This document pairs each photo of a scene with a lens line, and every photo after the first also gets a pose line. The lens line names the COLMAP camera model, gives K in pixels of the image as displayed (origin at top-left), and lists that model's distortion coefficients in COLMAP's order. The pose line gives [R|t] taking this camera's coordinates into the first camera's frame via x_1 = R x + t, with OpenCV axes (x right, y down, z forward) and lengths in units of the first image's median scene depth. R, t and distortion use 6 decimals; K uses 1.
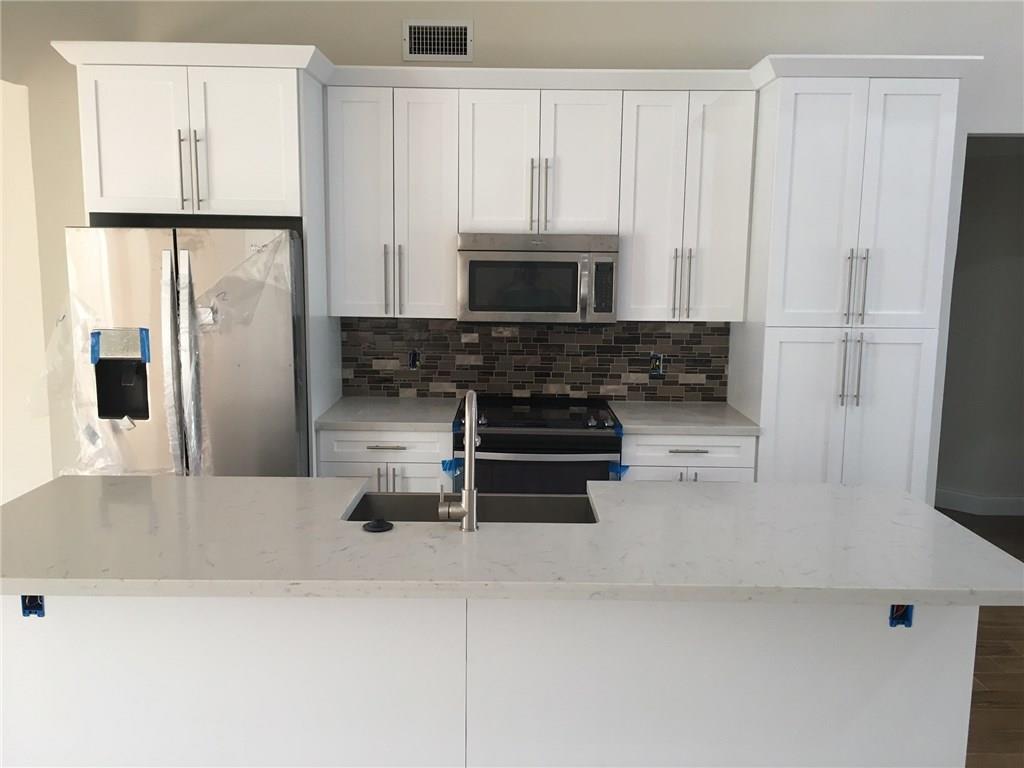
lens RADIAL K [[871.5, 0, 512.0], [0, 871.5, 384.0], [0, 0, 1]] dist [0.076788, -0.103838]
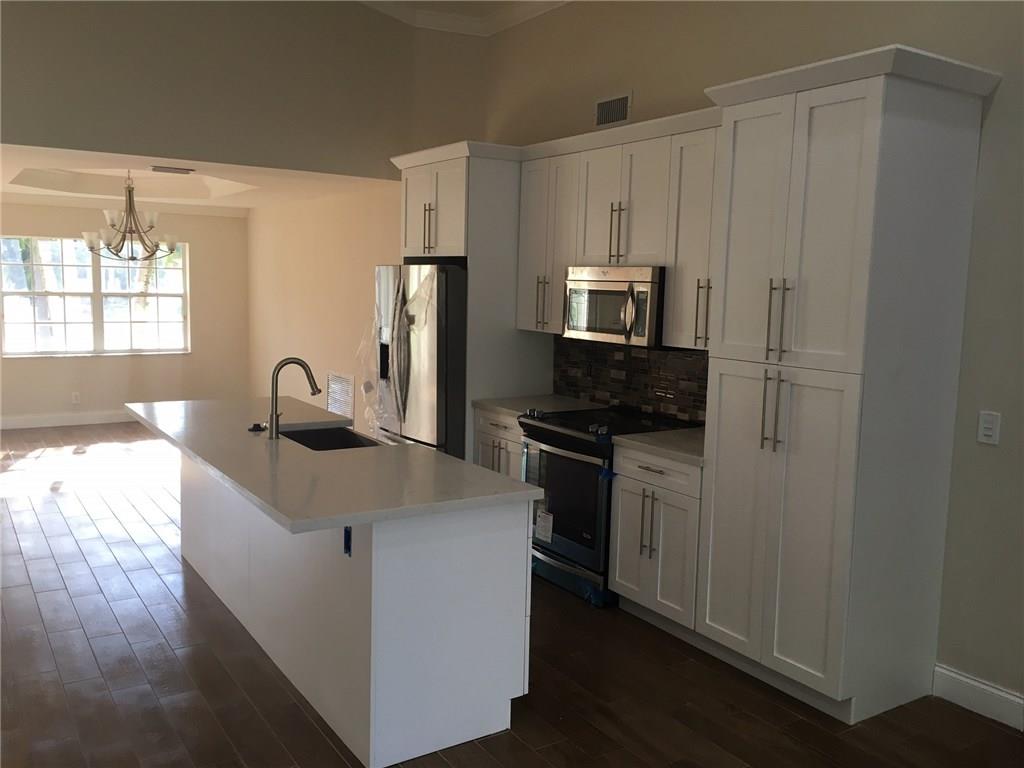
lens RADIAL K [[871.5, 0, 512.0], [0, 871.5, 384.0], [0, 0, 1]] dist [0.076788, -0.103838]
pose [[0.547914, 0.100306, -0.830499, 0.932375], [-0.143338, 0.989360, 0.024927, -0.026123], [0.824163, 0.105384, 0.556462, 0.255522]]
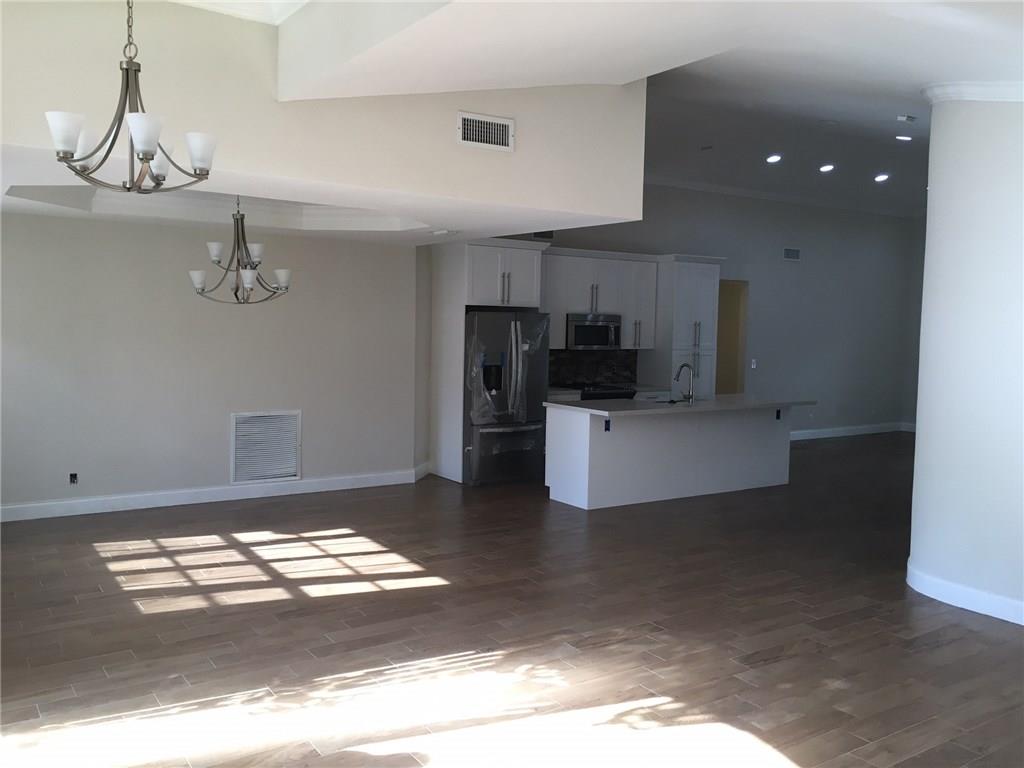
lens RADIAL K [[871.5, 0, 512.0], [0, 871.5, 384.0], [0, 0, 1]] dist [0.076788, -0.103838]
pose [[0.827594, -0.035179, 0.560224, -1.544423], [0.072342, 0.996396, -0.044299, 0.117023], [-0.556646, 0.077190, 0.827156, -0.895861]]
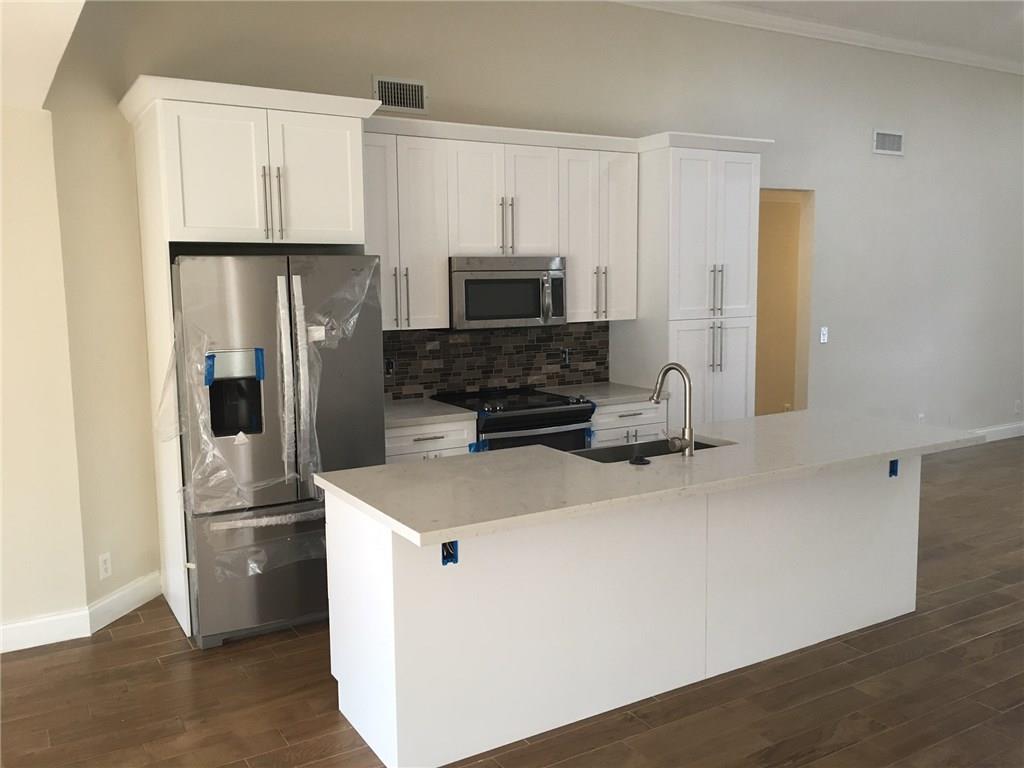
lens RADIAL K [[871.5, 0, 512.0], [0, 871.5, 384.0], [0, 0, 1]] dist [0.076788, -0.103838]
pose [[0.856233, -0.086067, 0.509370, -0.615876], [0.098779, 0.995107, 0.002098, 0.007868], [-0.507058, 0.048518, 0.860545, -0.073284]]
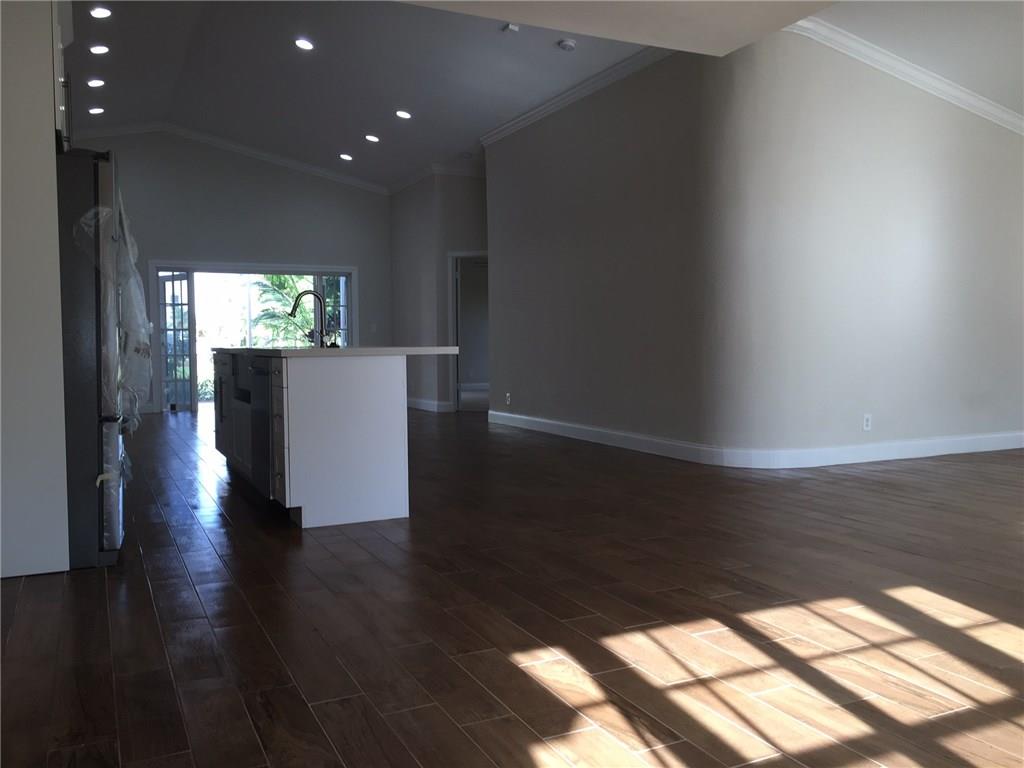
lens RADIAL K [[871.5, 0, 512.0], [0, 871.5, 384.0], [0, 0, 1]] dist [0.076788, -0.103838]
pose [[-0.438693, -0.053338, 0.897052, -1.434649], [0.138753, 0.982245, 0.126259, 0.020805], [-0.887860, 0.179858, -0.423504, 0.930326]]
